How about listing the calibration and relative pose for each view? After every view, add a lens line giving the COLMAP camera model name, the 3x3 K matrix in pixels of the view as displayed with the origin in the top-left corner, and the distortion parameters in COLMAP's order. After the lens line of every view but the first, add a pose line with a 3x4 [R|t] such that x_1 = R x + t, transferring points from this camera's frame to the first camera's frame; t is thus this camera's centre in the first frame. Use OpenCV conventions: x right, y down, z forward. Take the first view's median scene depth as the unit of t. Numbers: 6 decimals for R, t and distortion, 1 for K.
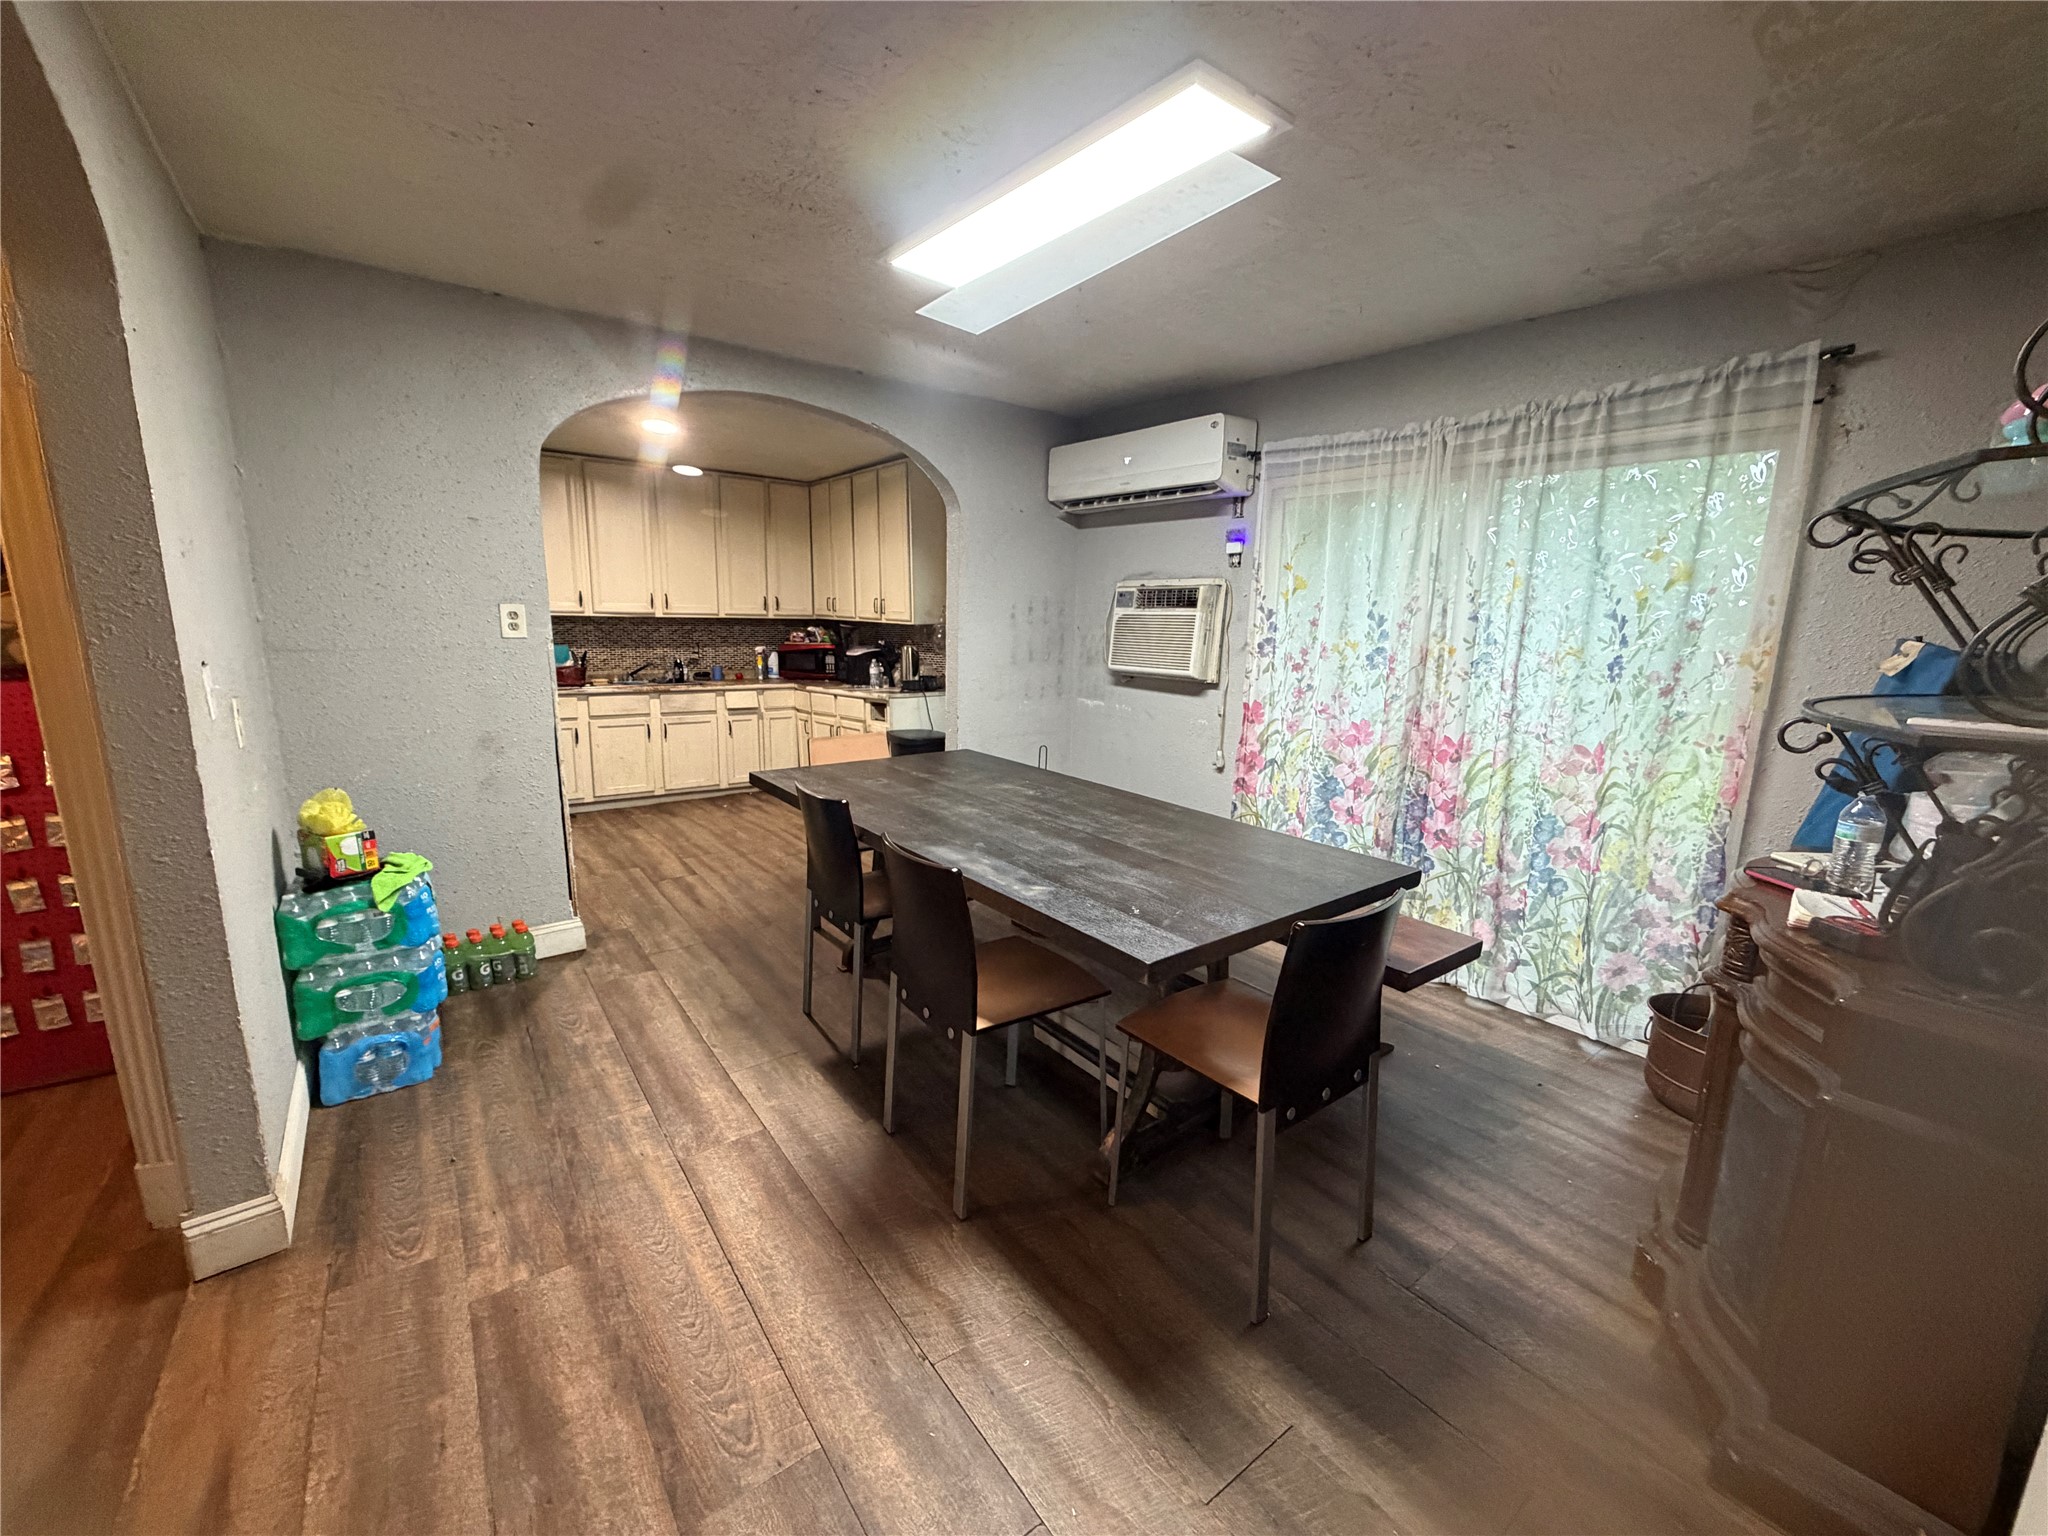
lens RADIAL K [[822.9, 0, 1024.0], [0, 822.9, 768.0], [0, 0, 1]] dist [0.000116, 0.000005]
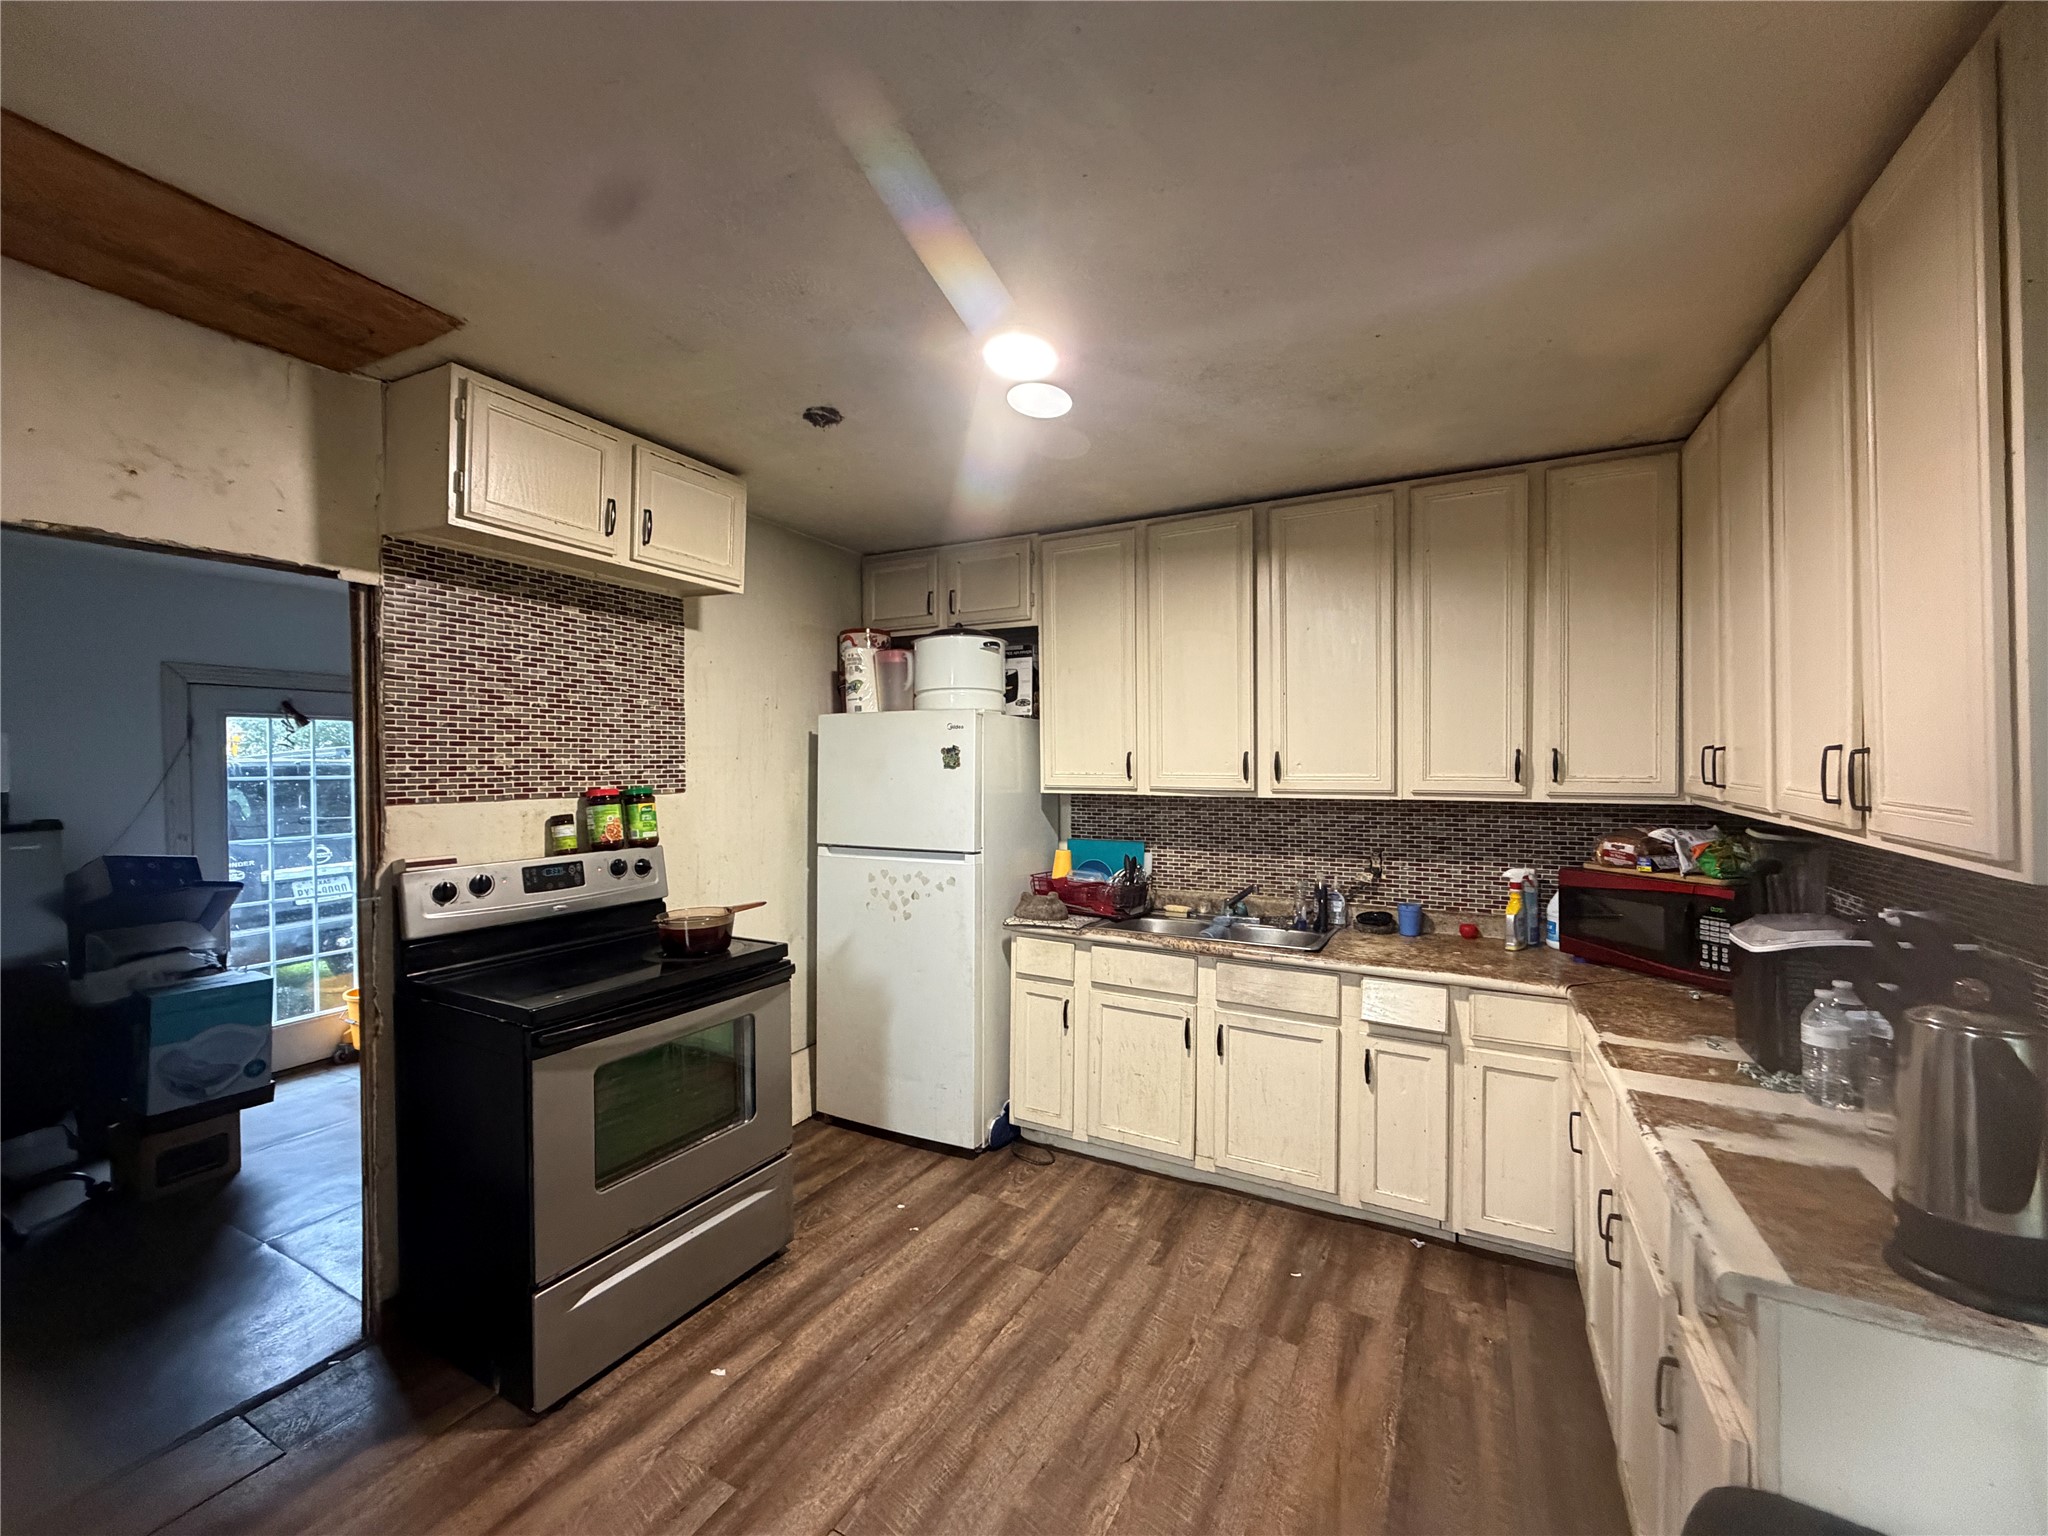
lens RADIAL K [[813.7, 0, 1024.0], [0, 813.7, 768.0], [0, 0, 1]] dist [-0.000439, -0.000015]
pose [[0.411573, -0.013676, -0.911274, -0.058638], [-0.155518, 0.984168, -0.085009, -0.134779], [0.898010, 0.176707, 0.402931, 0.660357]]
